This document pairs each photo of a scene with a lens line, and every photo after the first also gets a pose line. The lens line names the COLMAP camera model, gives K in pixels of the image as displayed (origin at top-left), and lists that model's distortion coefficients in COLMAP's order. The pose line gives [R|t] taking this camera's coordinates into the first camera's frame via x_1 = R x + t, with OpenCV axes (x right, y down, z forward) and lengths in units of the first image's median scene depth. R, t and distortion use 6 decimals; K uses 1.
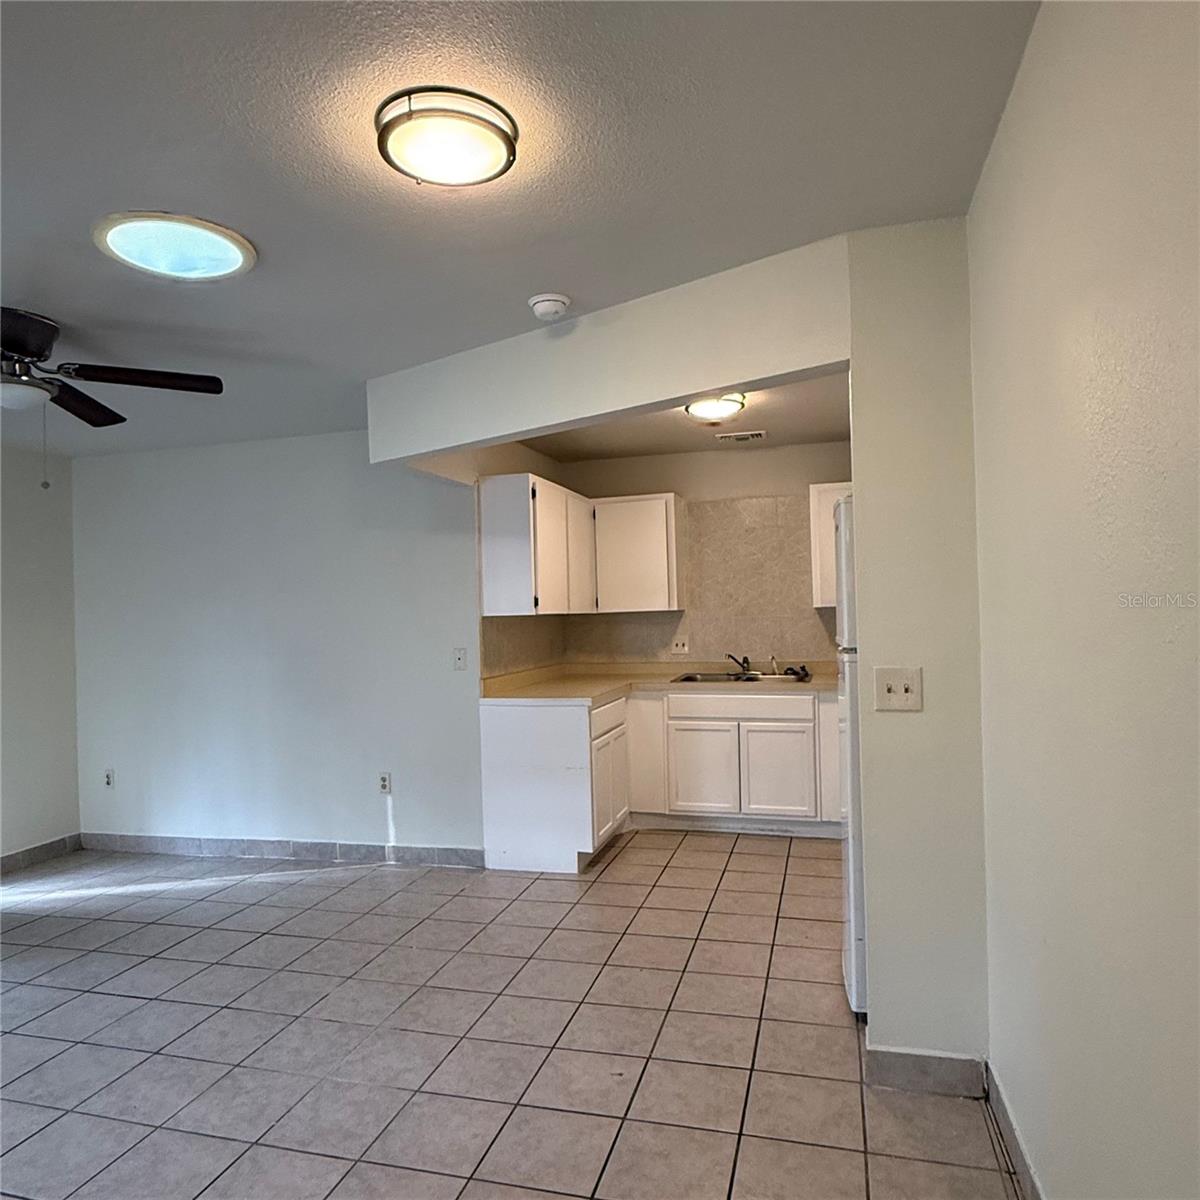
lens RADIAL K [[826.9, 0, 602.9], [0, 826.9, 593.1], [0, 0, 1]] dist [-0.002733, -0.003856]
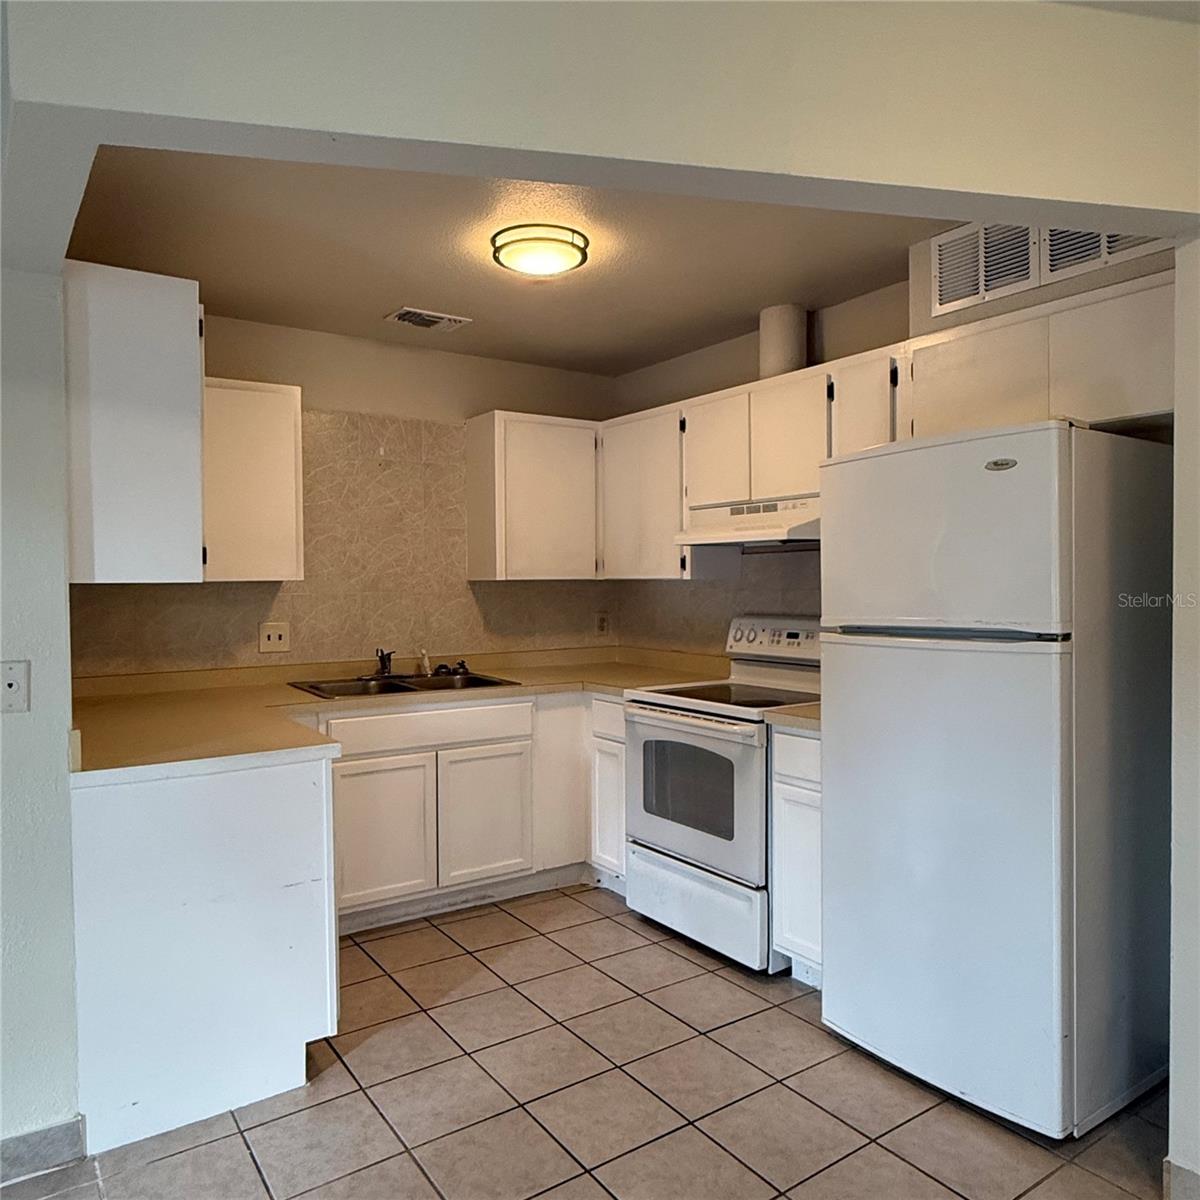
lens RADIAL K [[893.8, 0, 601.4], [0, 893.8, 599.4], [0, 0, 1]] dist [0.007679, 0.001937]
pose [[0.643820, 0.004972, 0.765161, -0.296833], [-0.027545, 0.999481, 0.016682, 0.018927], [-0.764681, -0.031817, 0.643623, 0.439807]]
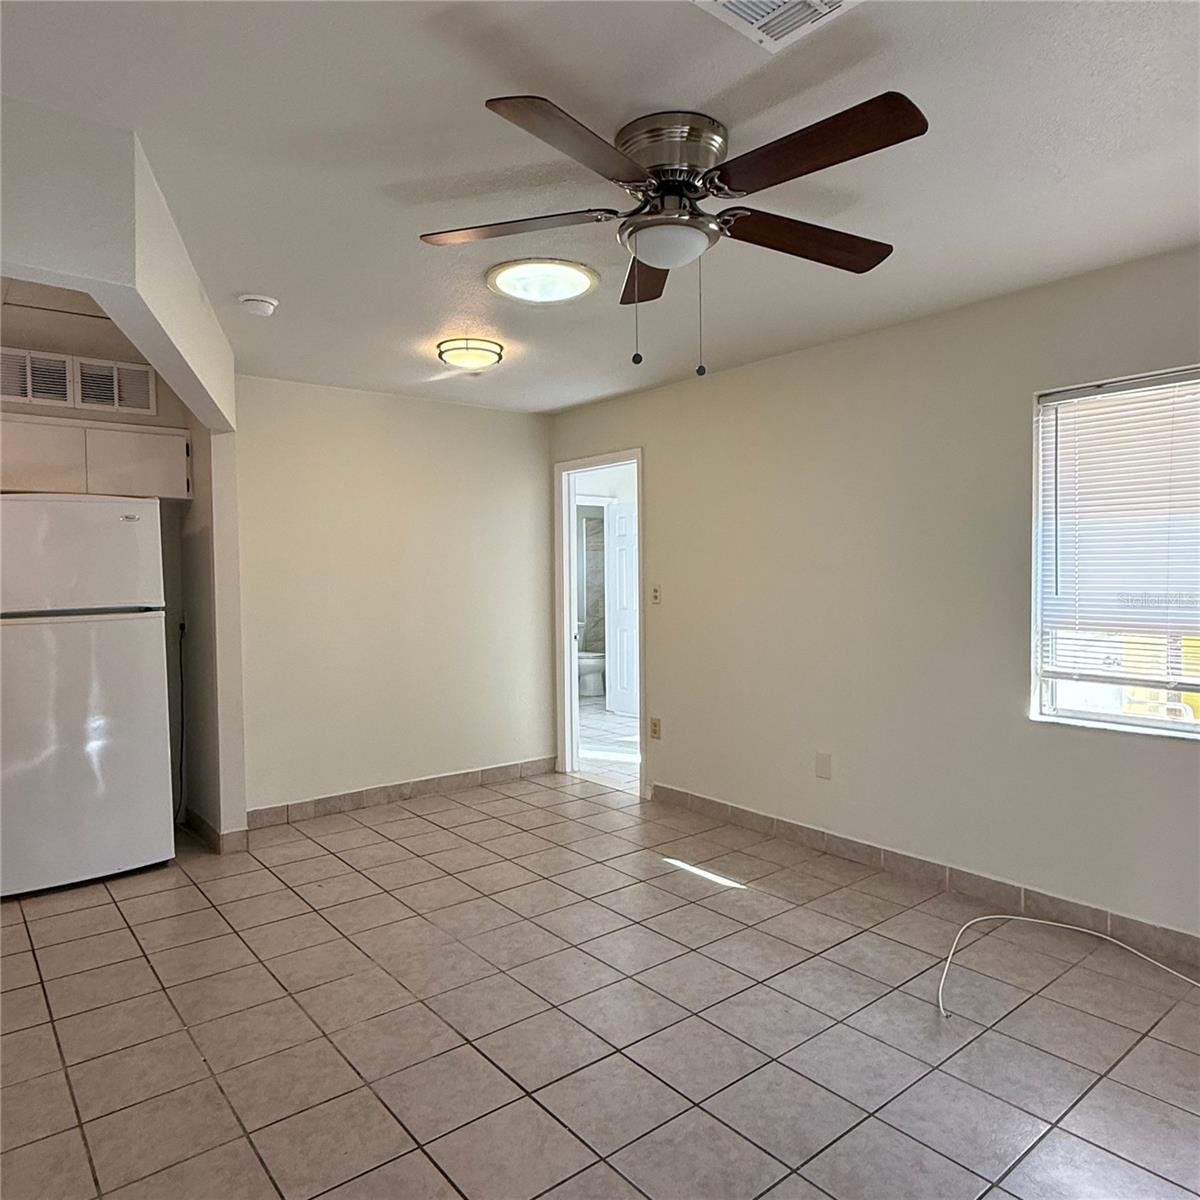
lens RADIAL K [[826.9, 0, 600.3], [0, 826.9, 600.0], [0, 0, 1]] dist [-0.002733, -0.003856]
pose [[-0.811548, 0.003693, 0.584275, -0.604663], [0.009529, 0.999931, 0.006916, 0.031178], [-0.584209, 0.011180, -0.811527, 0.914101]]
